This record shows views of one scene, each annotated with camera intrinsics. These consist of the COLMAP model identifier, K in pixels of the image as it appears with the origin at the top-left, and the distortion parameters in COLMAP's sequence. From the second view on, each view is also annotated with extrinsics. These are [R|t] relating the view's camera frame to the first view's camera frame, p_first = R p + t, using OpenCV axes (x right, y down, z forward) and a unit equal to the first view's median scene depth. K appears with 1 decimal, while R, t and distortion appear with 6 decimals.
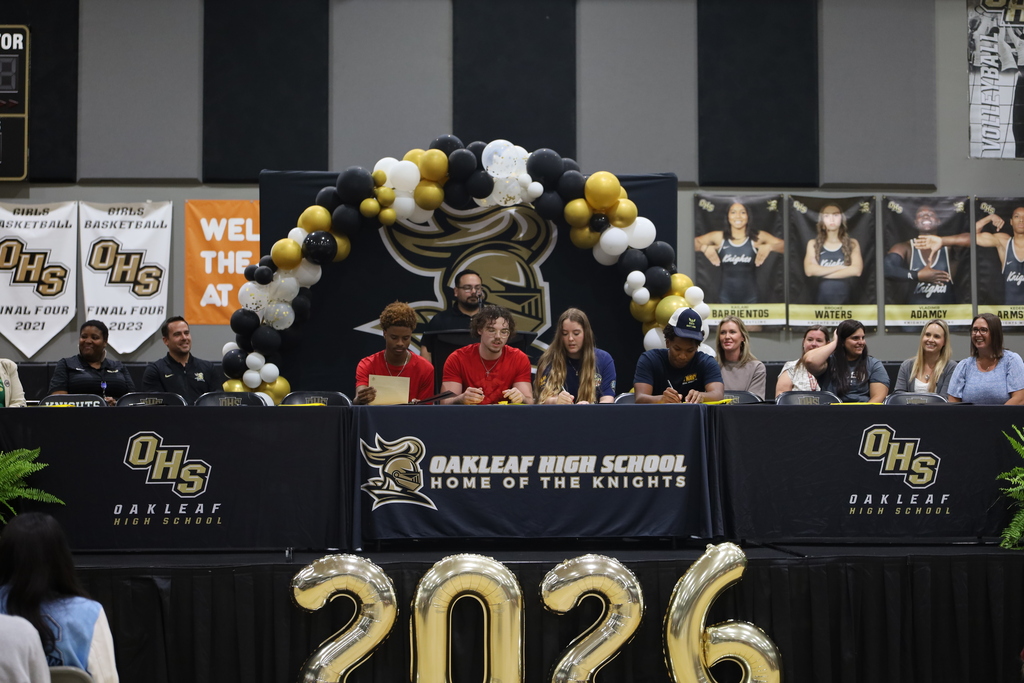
lens RADIAL K [[2035.2, 0, 535.6], [0, 2035.2, 359.9], [0, 0, 1]] dist [-0.126878, -0.351278]
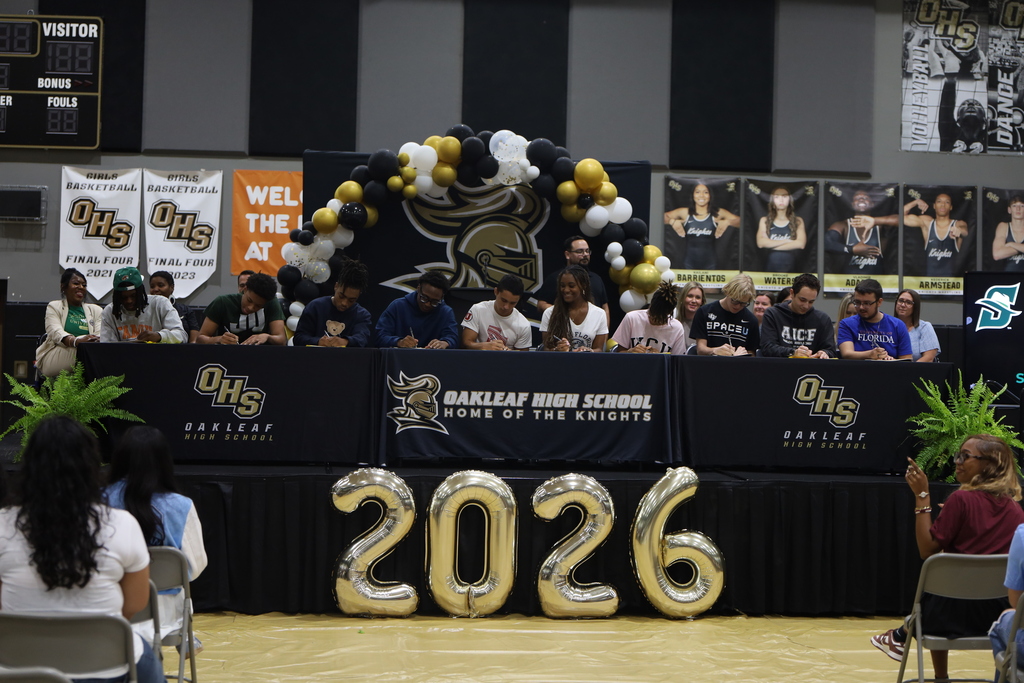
lens RADIAL K [[1782.9, 0, 515.7], [0, 1782.9, 364.2], [0, 0, 1]] dist [-0.079893, -0.266728]
pose [[0.999661, 0.025897, -0.002766, -0.004495], [-0.025803, 0.999217, 0.029978, -0.001556], [0.003540, -0.029897, 0.999547, -0.056942]]
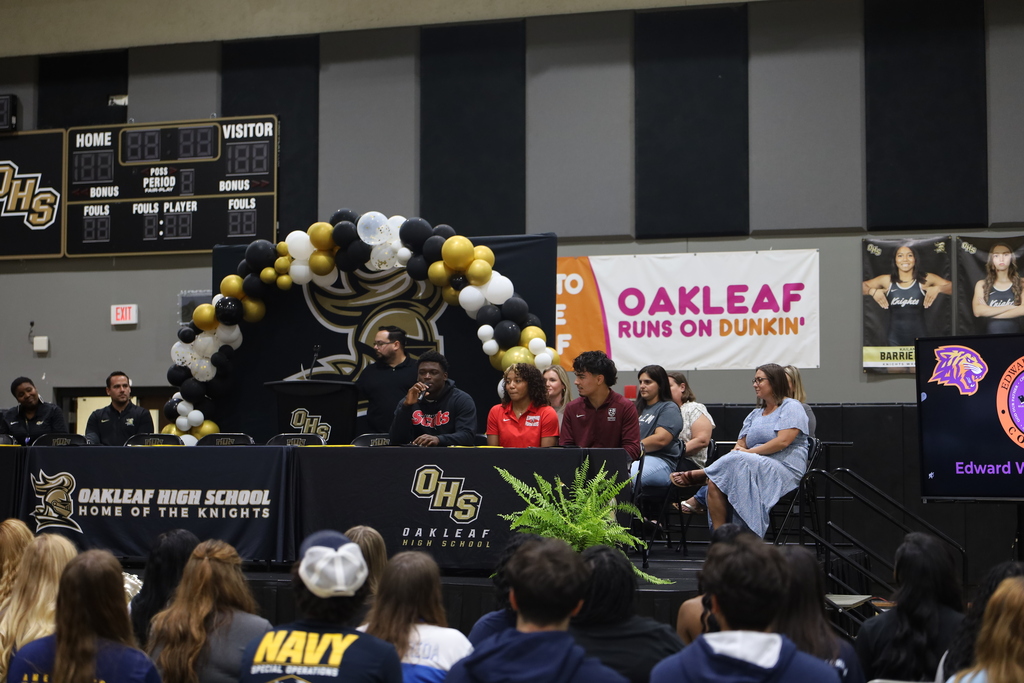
lens RADIAL K [[2007.0, 0, 512.3], [0, 2007.0, 398.3], [0, 0, 1]] dist [-0.098445, -0.610365]
pose [[0.913592, -0.008123, -0.406552, 0.504192], [0.008147, 0.999965, -0.001672, -0.001888], [0.406551, -0.001784, 0.913626, 0.012684]]
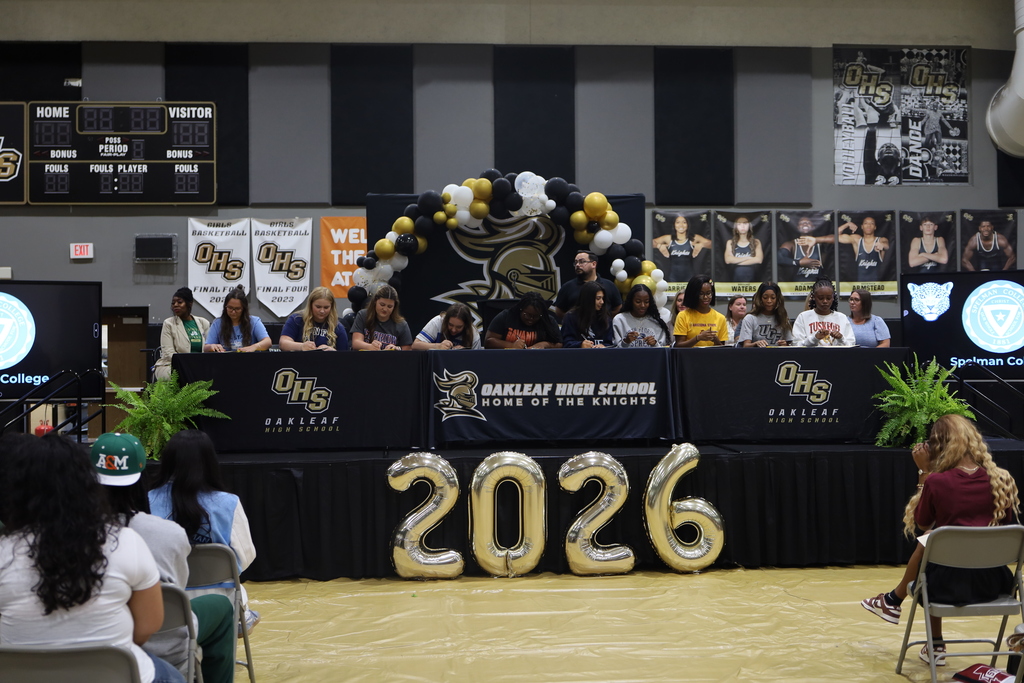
lens RADIAL K [[1261.3, 0, 517.2], [0, 1261.3, 354.1], [0, 0, 1]] dist [-0.027648, -0.054836]
pose [[0.999716, -0.005448, -0.023185, -0.003739], [0.006049, 0.999645, 0.025932, 0.001706], [0.023036, -0.026065, 0.999395, 0.070173]]
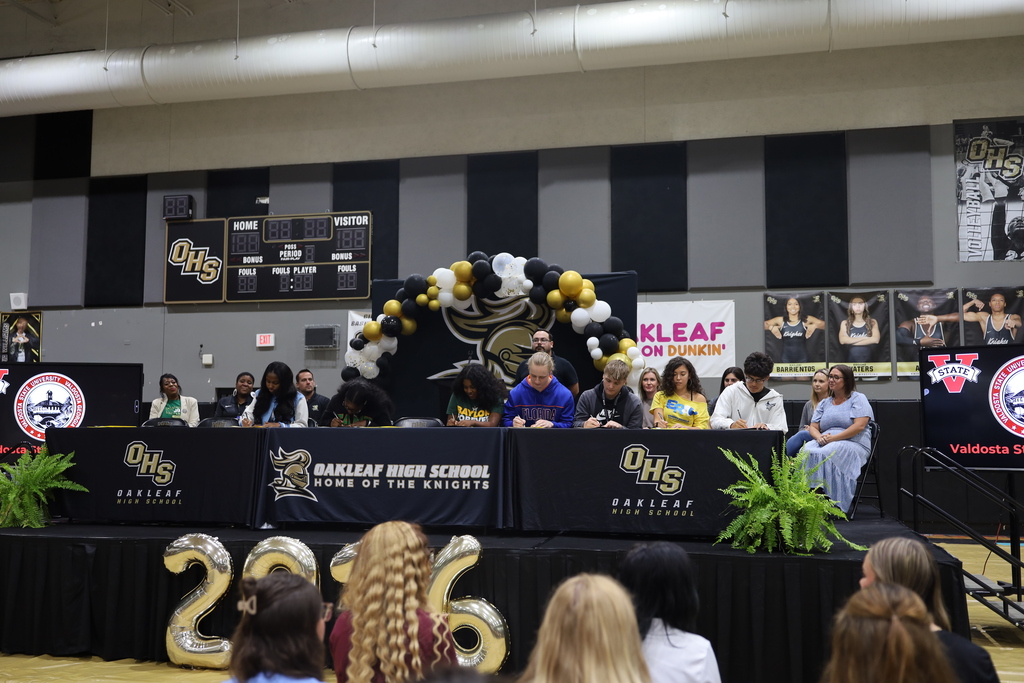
lens RADIAL K [[1051.4, 0, 502.6], [0, 1051.4, 345.4], [0, 0, 1]] dist [-0.007298, -0.010229]
pose [[0.944196, -0.020848, -0.328723, 0.238094], [0.002792, 0.998466, -0.055304, 0.004398], [0.329371, 0.051300, 0.942806, 0.260004]]
